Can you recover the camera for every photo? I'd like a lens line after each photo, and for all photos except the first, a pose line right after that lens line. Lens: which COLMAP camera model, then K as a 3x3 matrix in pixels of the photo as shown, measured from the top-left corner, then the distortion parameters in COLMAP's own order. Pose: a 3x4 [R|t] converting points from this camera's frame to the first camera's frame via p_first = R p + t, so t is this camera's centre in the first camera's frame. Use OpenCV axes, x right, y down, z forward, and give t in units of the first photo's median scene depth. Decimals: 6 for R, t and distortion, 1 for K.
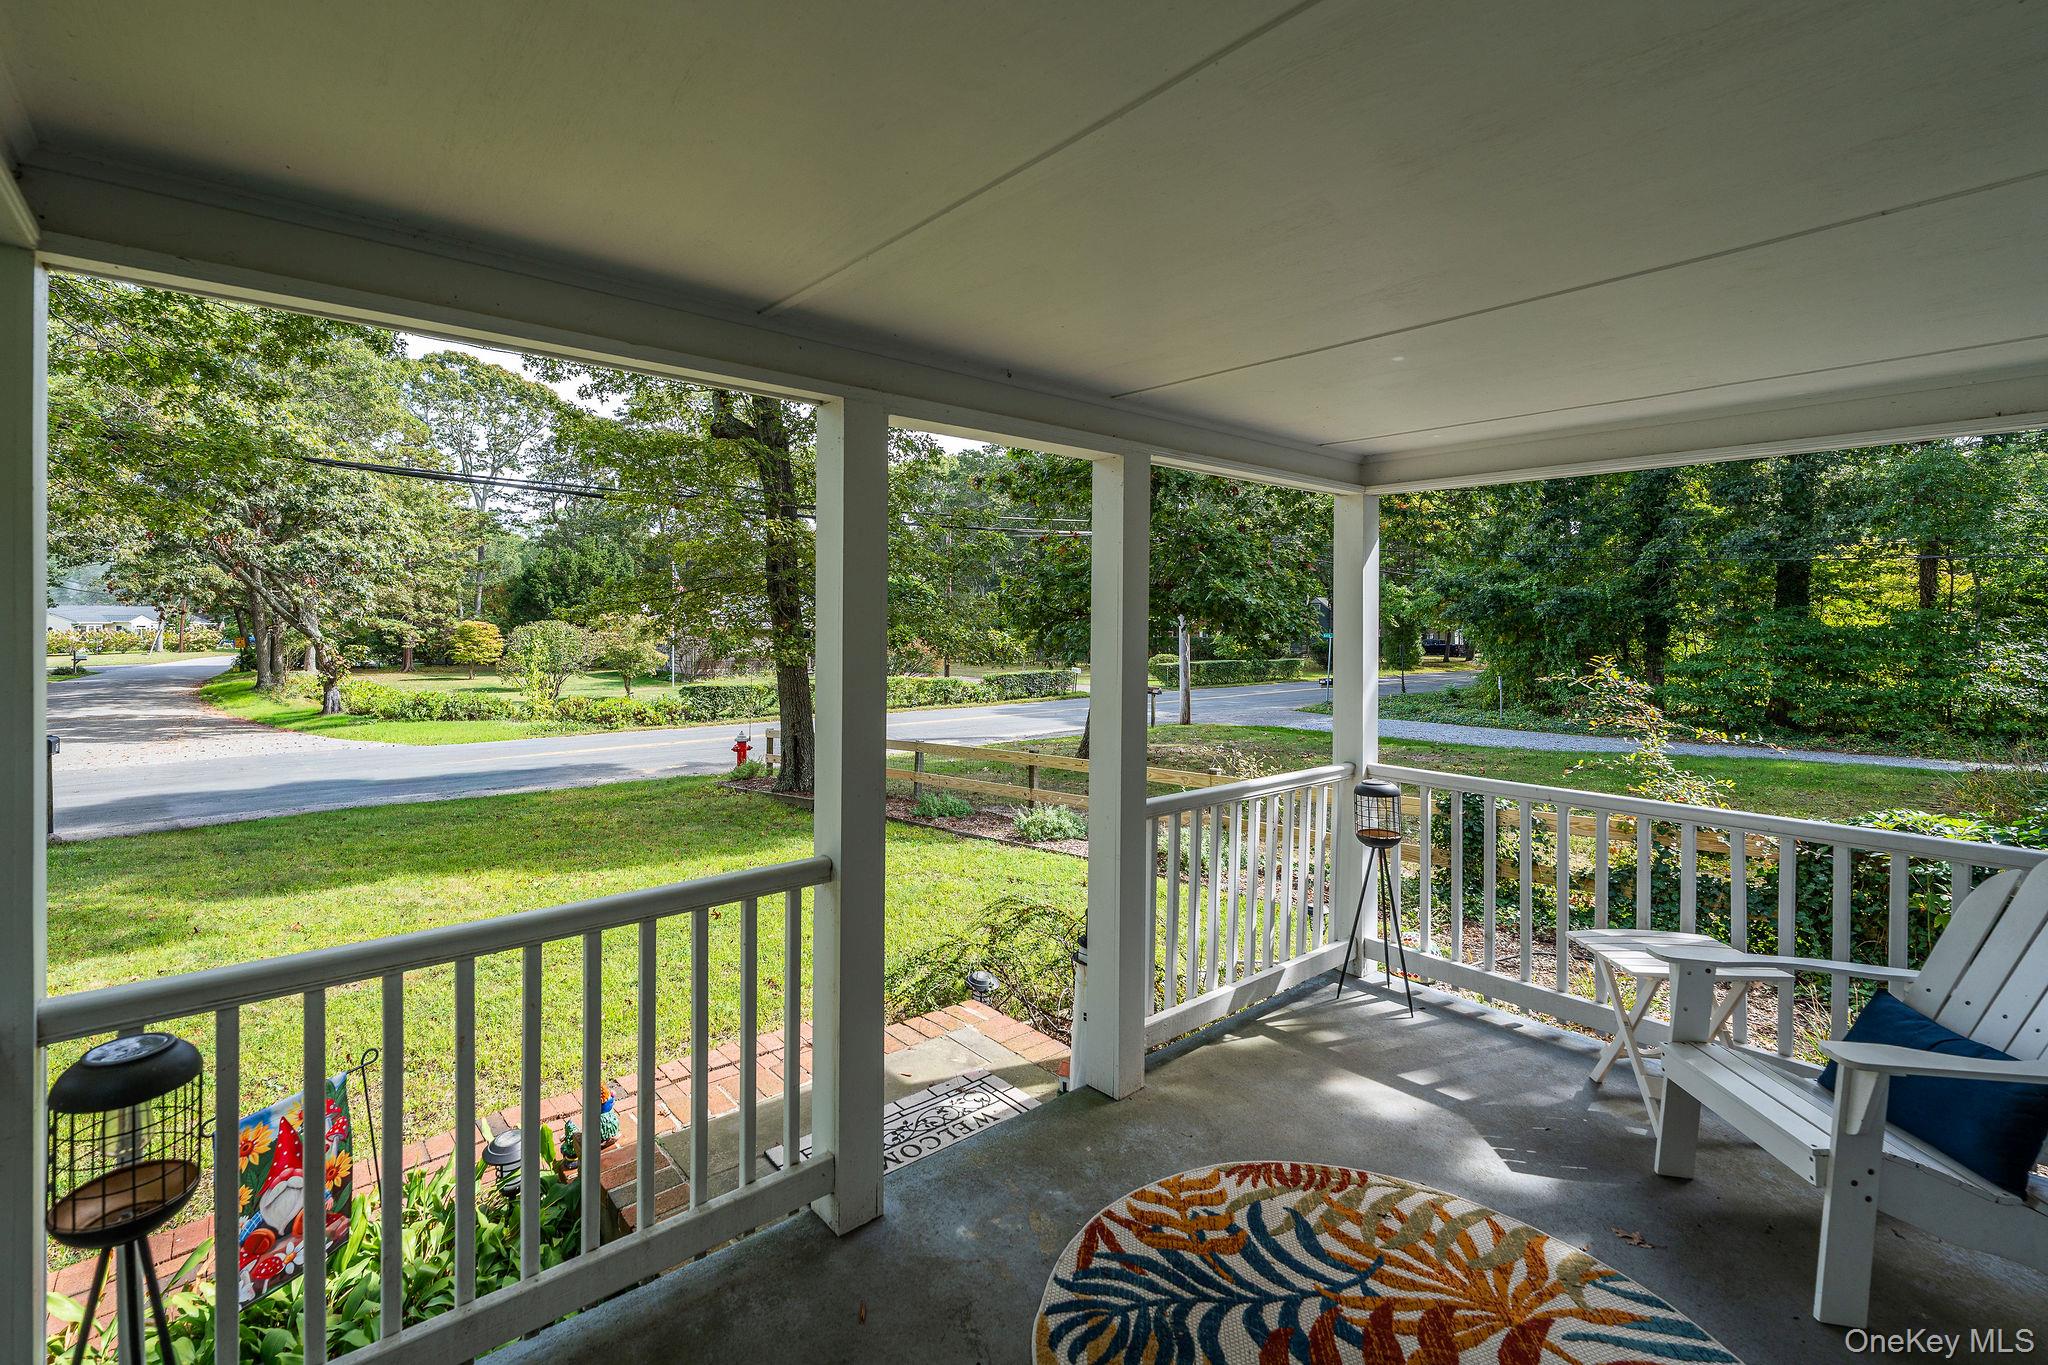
lens RADIAL K [[888.2, 0, 1021.5], [0, 888.2, 626.7], [0, 0, 1]] dist [0.001685, 0.000141]
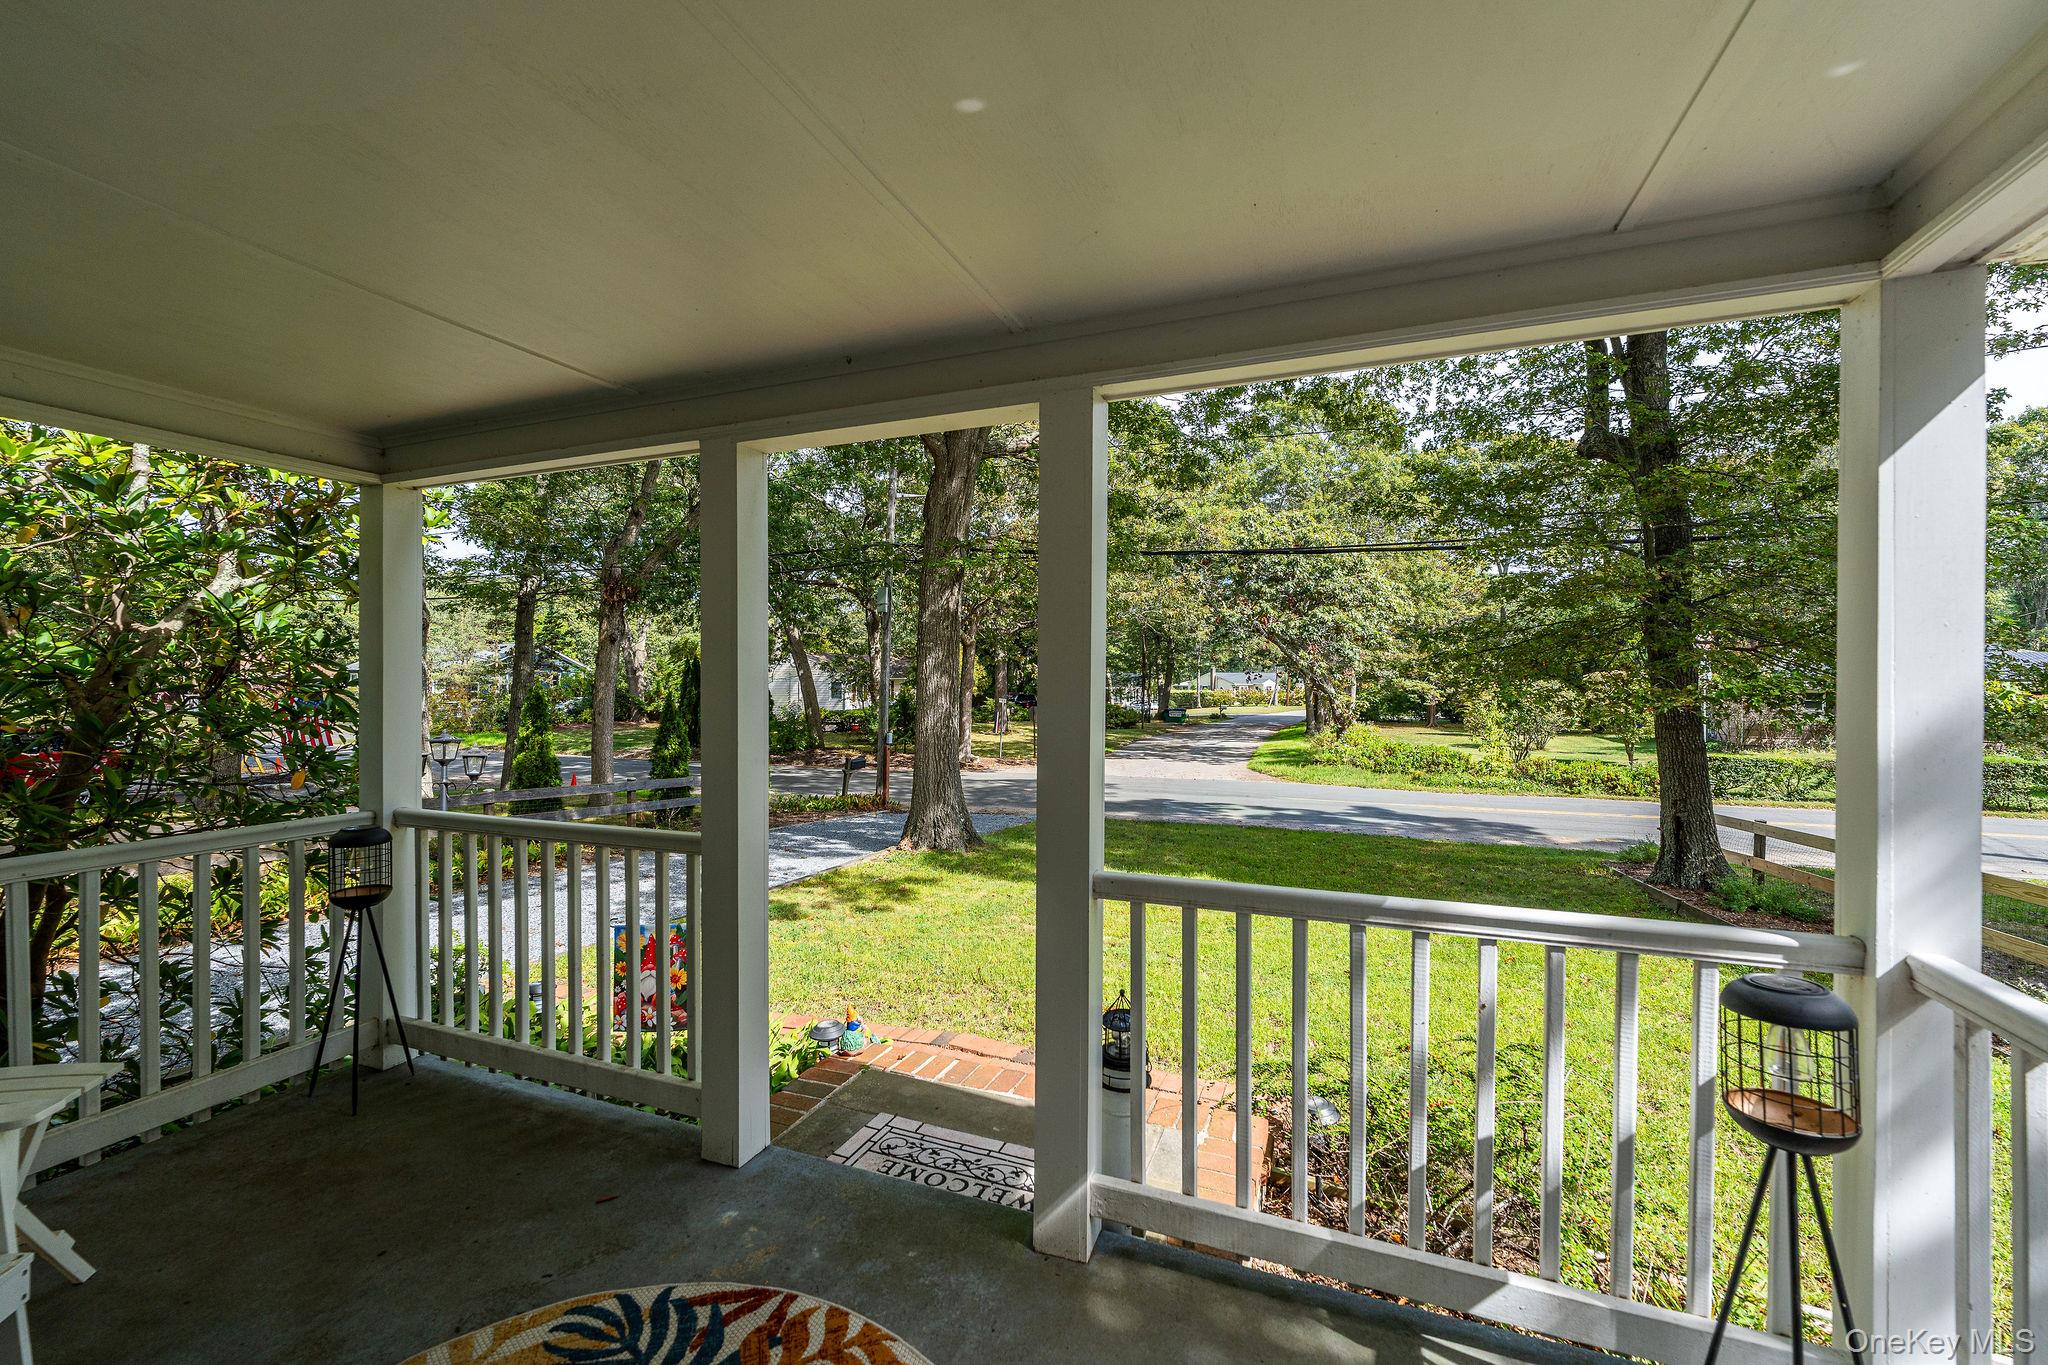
lens RADIAL K [[864.6, 0, 1022.4], [0, 864.6, 692.7], [0, 0, 1]] dist [-0.001343, -0.000395]
pose [[0.463563, 0.004224, -0.886054, 0.082108], [-0.000400, 0.999990, 0.004558, 0.005342], [0.886064, -0.001758, 0.463560, 0.069767]]
